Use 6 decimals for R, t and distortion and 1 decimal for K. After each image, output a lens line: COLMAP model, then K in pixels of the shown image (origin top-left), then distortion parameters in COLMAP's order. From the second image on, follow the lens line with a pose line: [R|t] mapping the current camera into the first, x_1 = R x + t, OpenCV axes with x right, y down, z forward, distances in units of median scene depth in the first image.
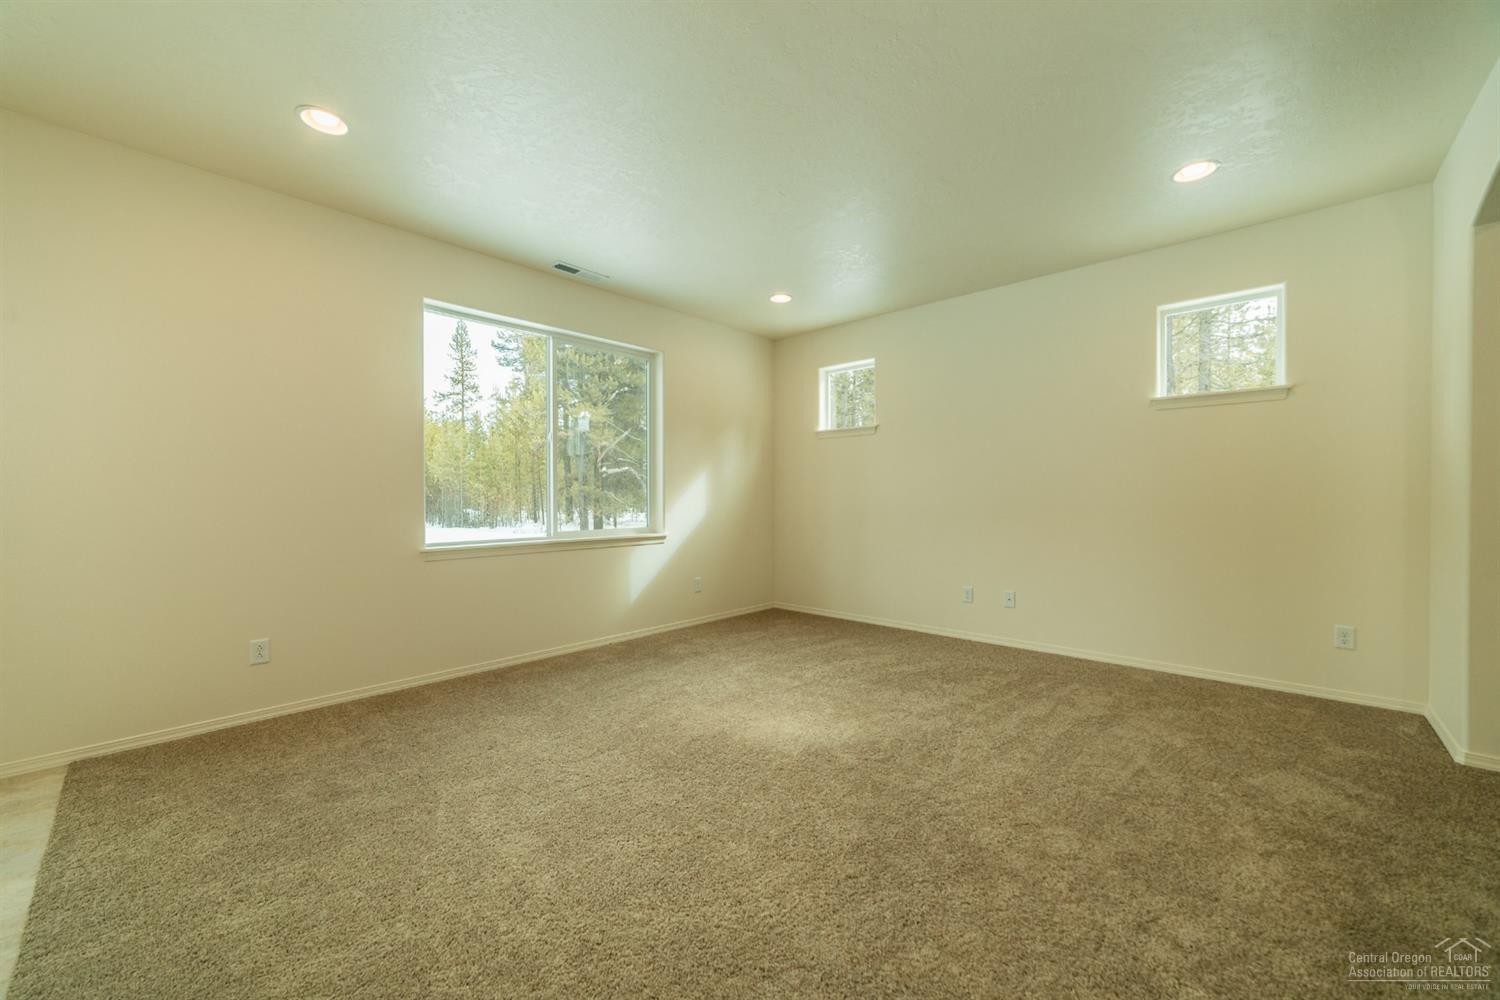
lens RADIAL K [[614.1, 0, 748.0], [0, 614.1, 497.0], [0, 0, 1]] dist [0.001565, 0.000057]
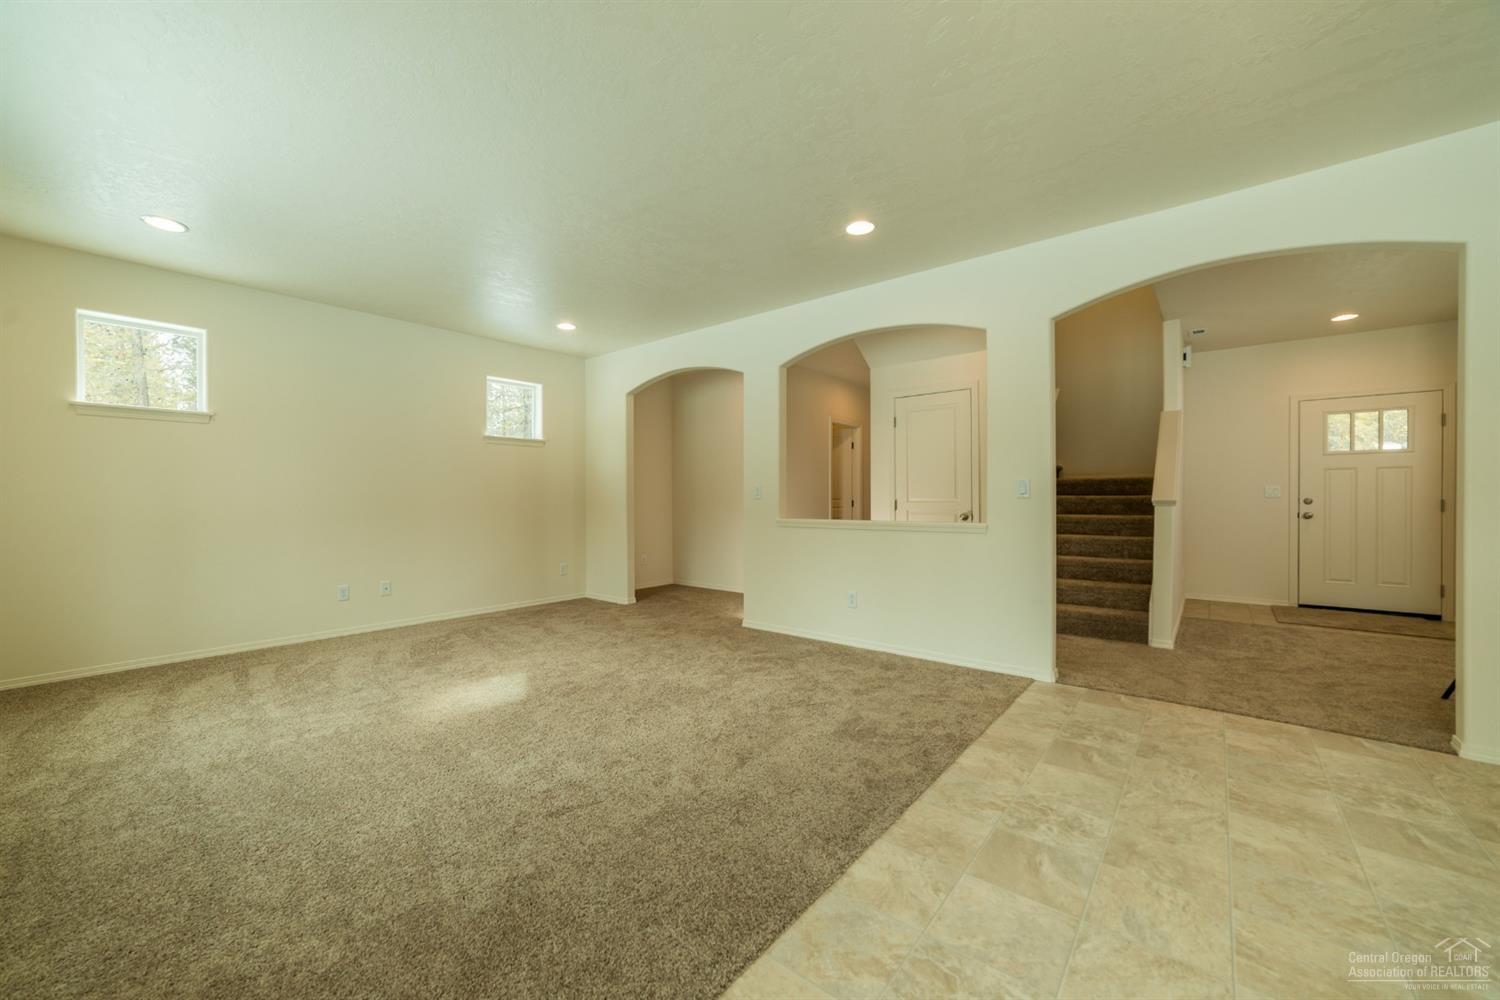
lens RADIAL K [[572.1, 0, 759.4], [0, 572.1, 499.9], [0, 0, 1]] dist [0.003448, 0.002521]
pose [[-0.128431, 0.013501, 0.991627, -0.753583], [0.026549, 0.999596, -0.010171, 0.029954], [-0.991363, 0.025021, -0.128737, 0.446218]]
